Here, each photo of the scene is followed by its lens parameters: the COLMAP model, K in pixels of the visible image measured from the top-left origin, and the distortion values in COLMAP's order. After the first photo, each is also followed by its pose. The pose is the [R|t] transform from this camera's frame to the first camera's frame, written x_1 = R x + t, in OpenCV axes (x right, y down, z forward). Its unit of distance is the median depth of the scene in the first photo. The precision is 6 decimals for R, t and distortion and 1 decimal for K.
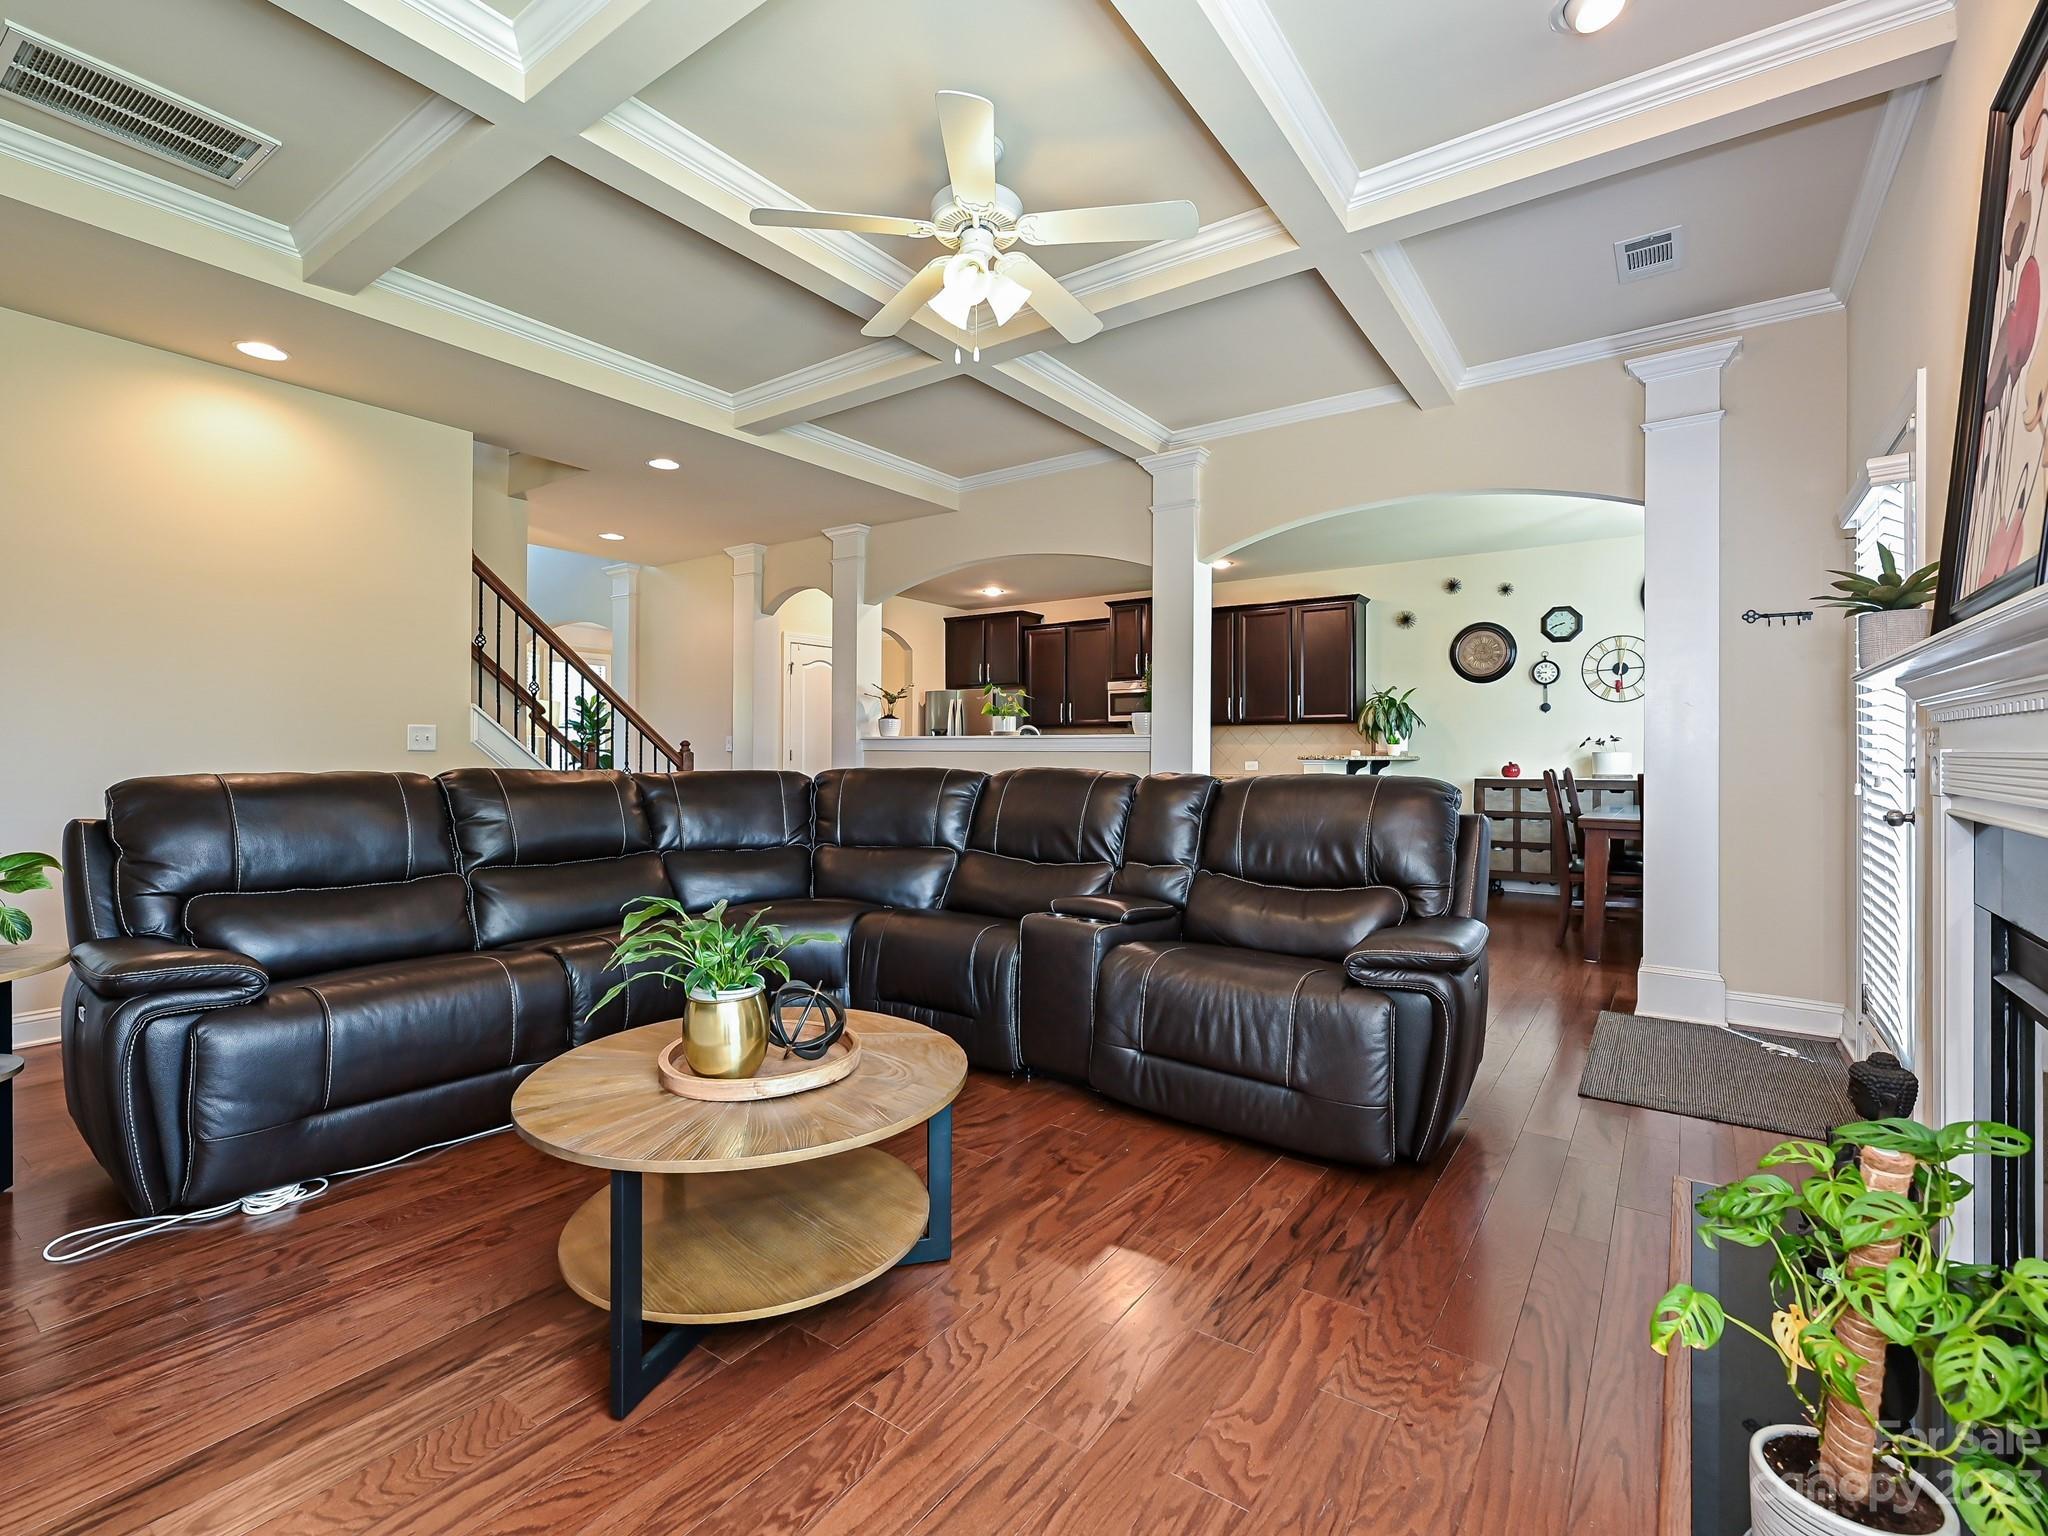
lens RADIAL K [[937.1, 0, 1026.5], [0, 937.1, 751.8], [0, 0, 1]] dist [0.001237, 0.000480]
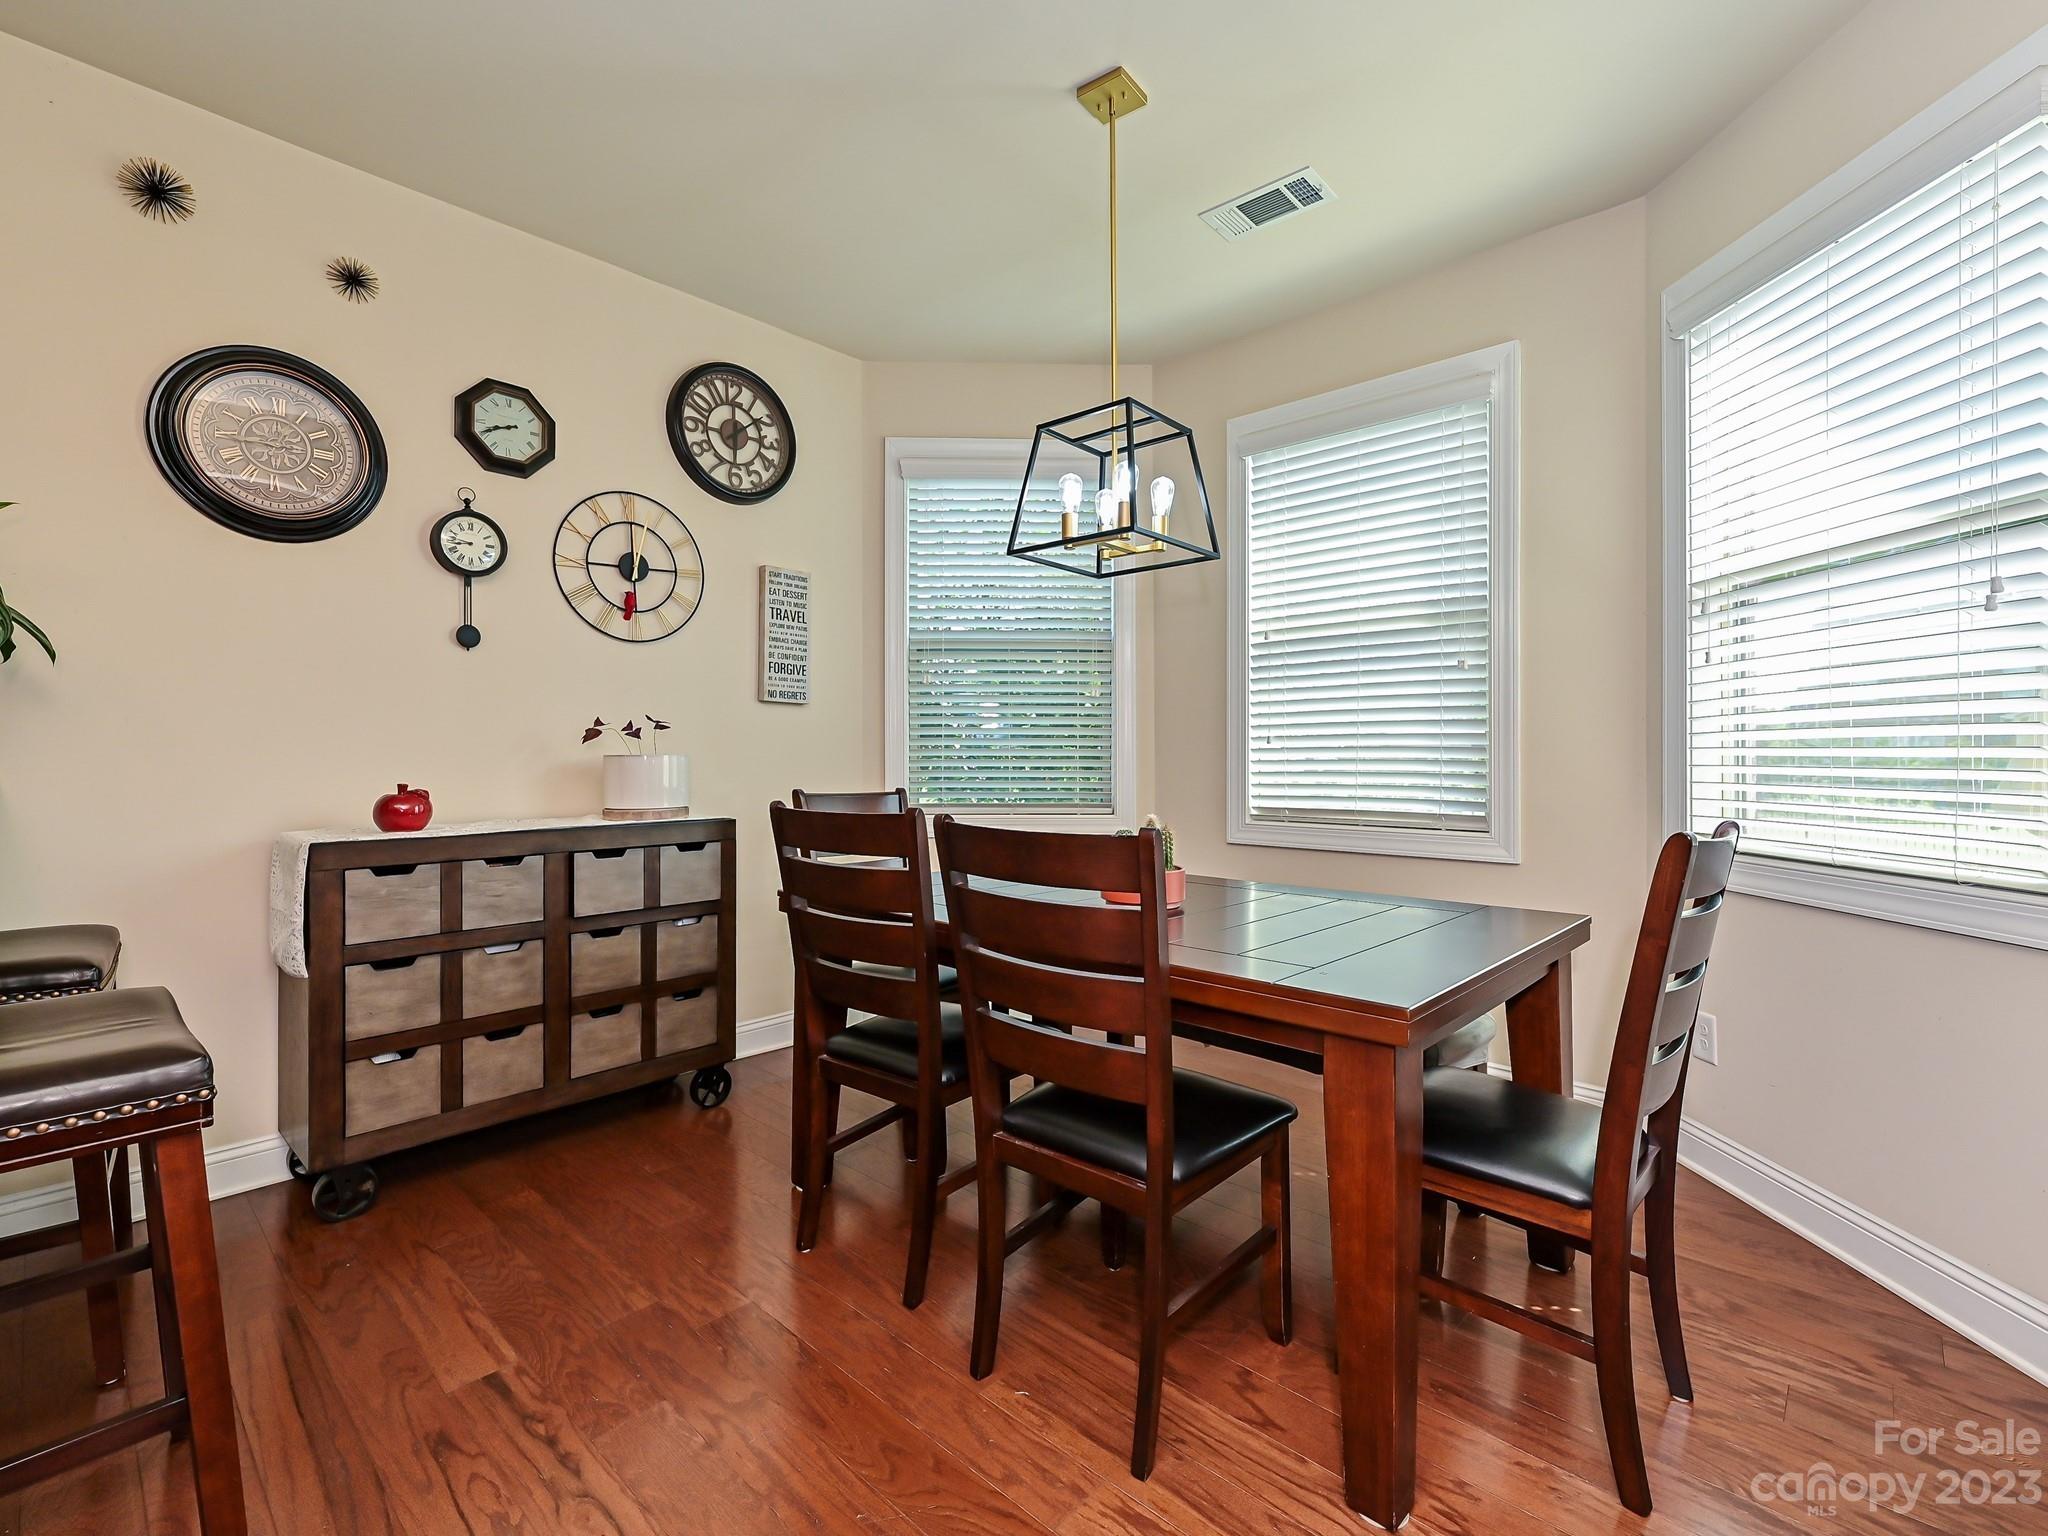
lens RADIAL K [[937.1, 0, 1026.5], [0, 937.1, 751.8], [0, 0, 1]] dist [0.001237, 0.000480]
pose [[0.140025, 0.001875, 0.990146, 0.217762], [0.003653, 0.999990, -0.002410, 0.000479], [-0.990141, 0.003954, 0.140017, 0.744648]]
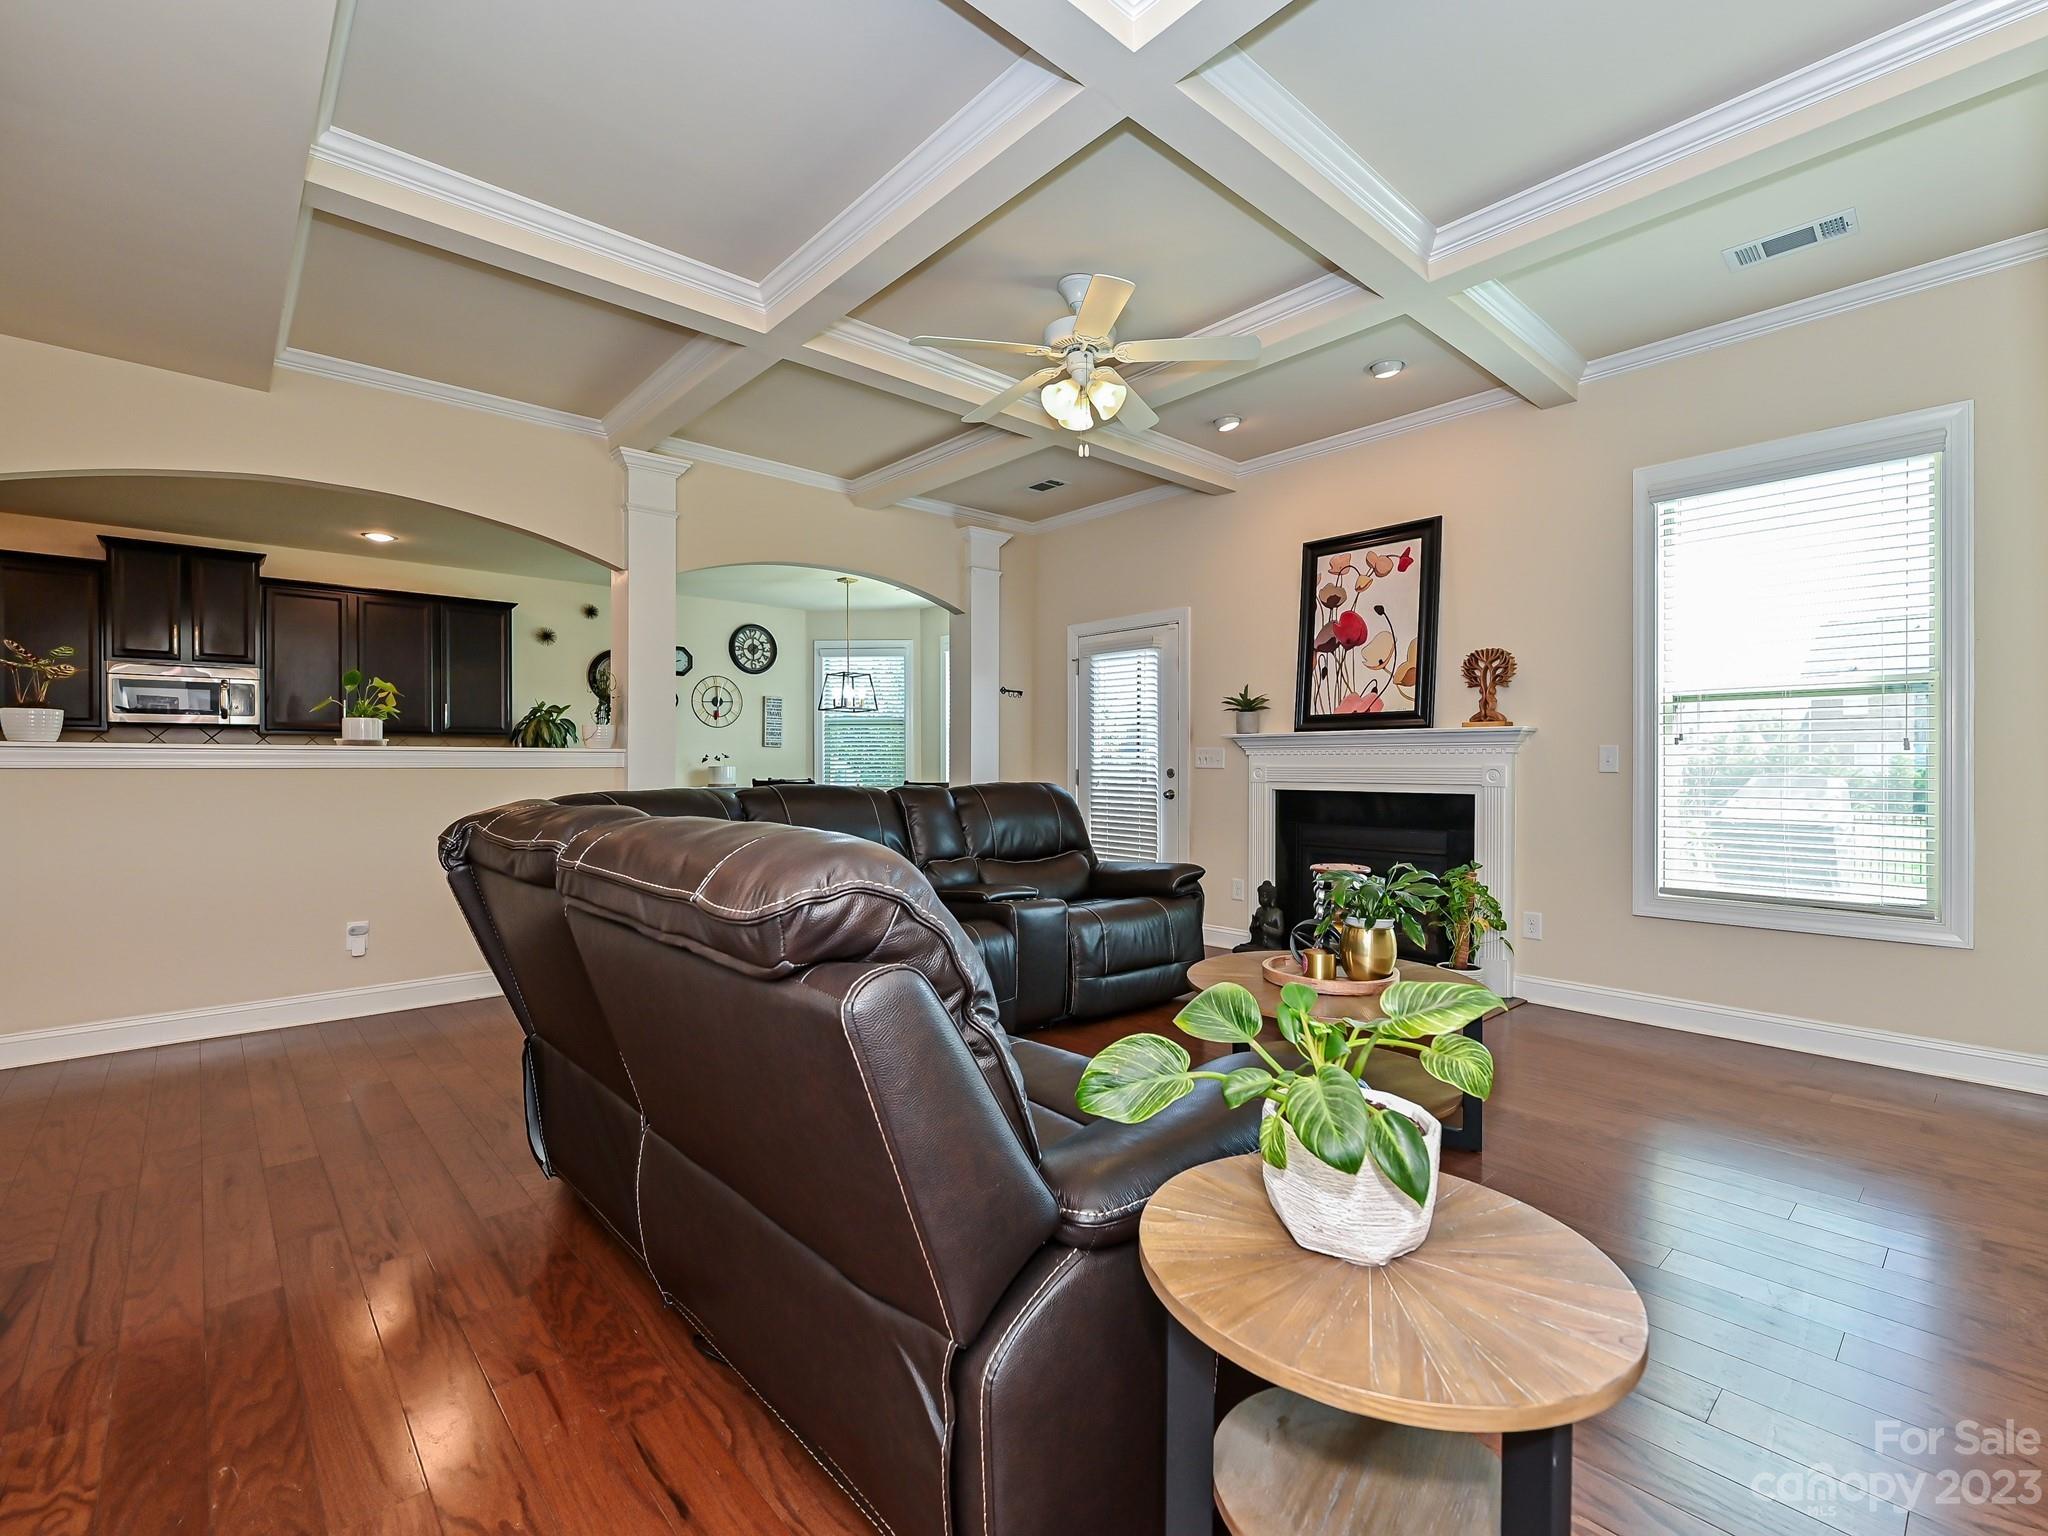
lens RADIAL K [[907.1, 0, 1024.0], [0, 907.1, 768.0], [0, 0, 1]] dist [0.000033, -0.000001]
pose [[0.215965, -0.005534, 0.976385, -0.491441], [0.001918, 0.999984, 0.005243, -0.002584], [-0.976399, 0.000741, 0.215972, 0.312749]]
